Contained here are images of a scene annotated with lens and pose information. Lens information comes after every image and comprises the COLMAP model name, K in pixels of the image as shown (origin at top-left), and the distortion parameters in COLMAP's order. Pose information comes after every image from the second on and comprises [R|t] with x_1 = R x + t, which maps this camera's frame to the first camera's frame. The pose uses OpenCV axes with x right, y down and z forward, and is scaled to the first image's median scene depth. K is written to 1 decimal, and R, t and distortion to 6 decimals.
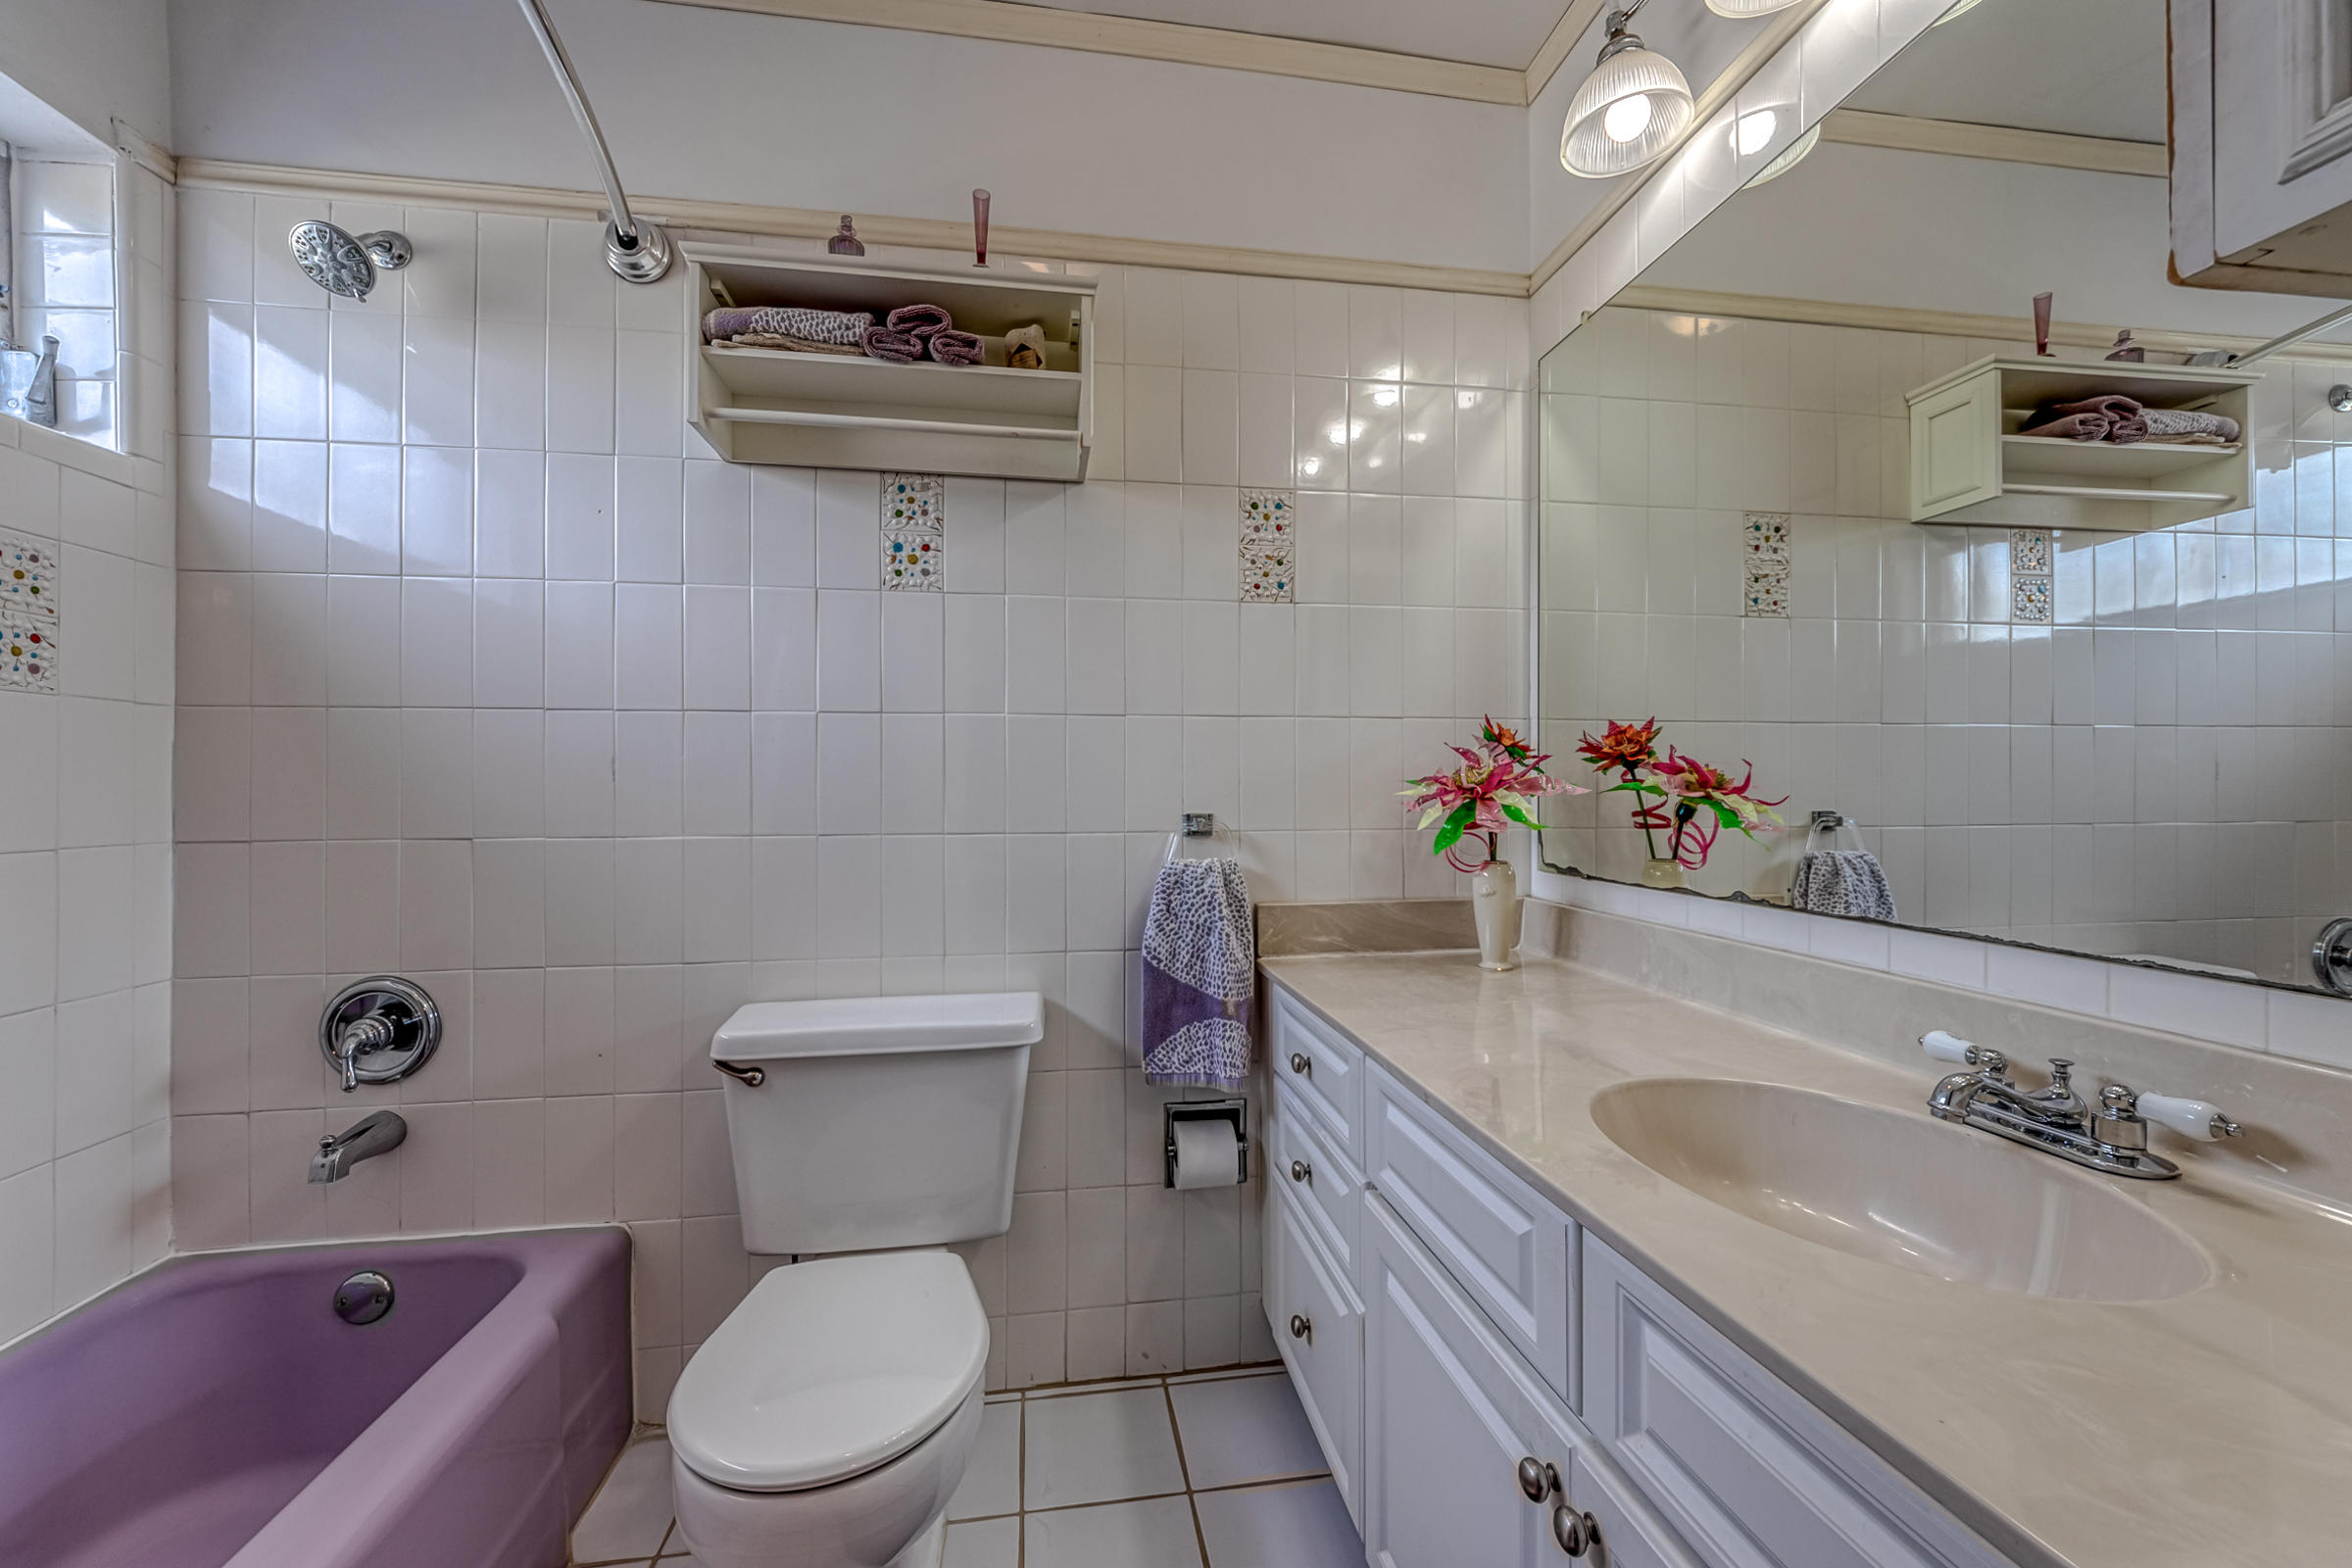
lens RADIAL K [[900.2, 0, 1168.9], [0, 900.2, 788.9], [0, 0, 1]] dist [-0.003525, -0.000439]
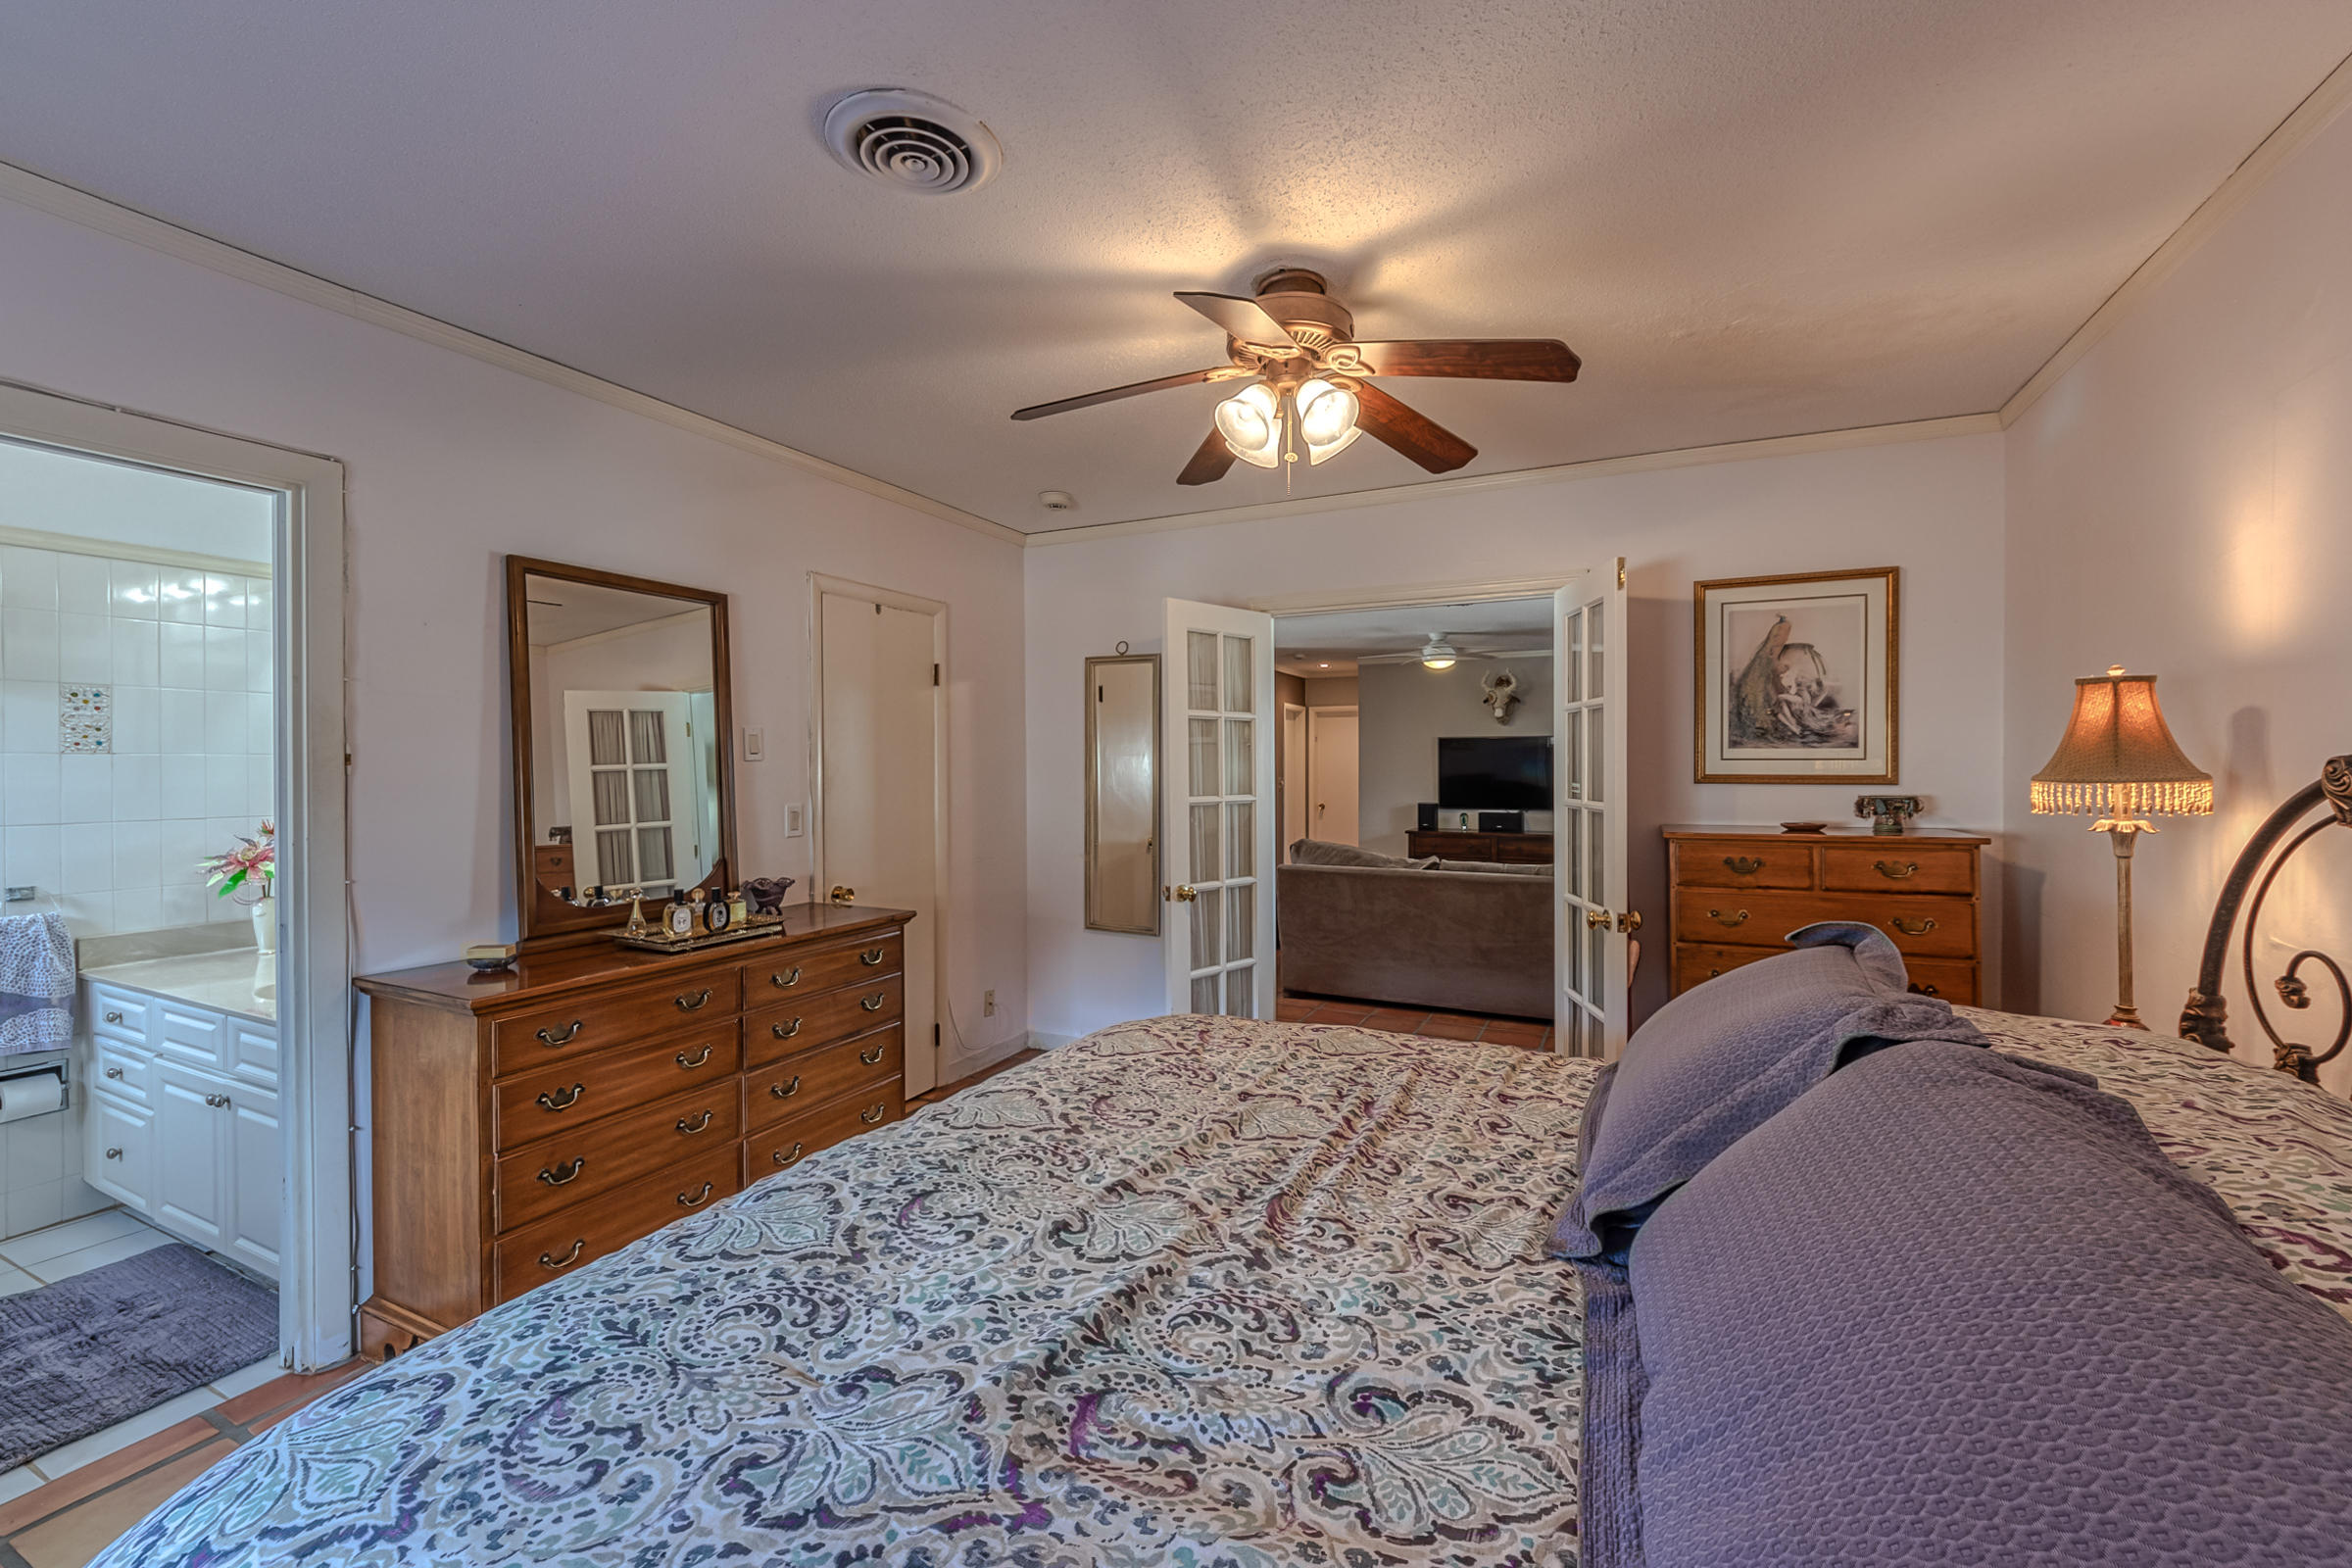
lens RADIAL K [[984.0, 0, 1192.5], [0, 984.0, 768.1], [0, 0, 1]] dist [0.011471, 0.000297]
pose [[0.590376, -0.005785, 0.807108, -0.178730], [0.001262, 0.999980, 0.006243, -0.200233], [-0.807127, -0.002667, 0.590371, -1.795984]]
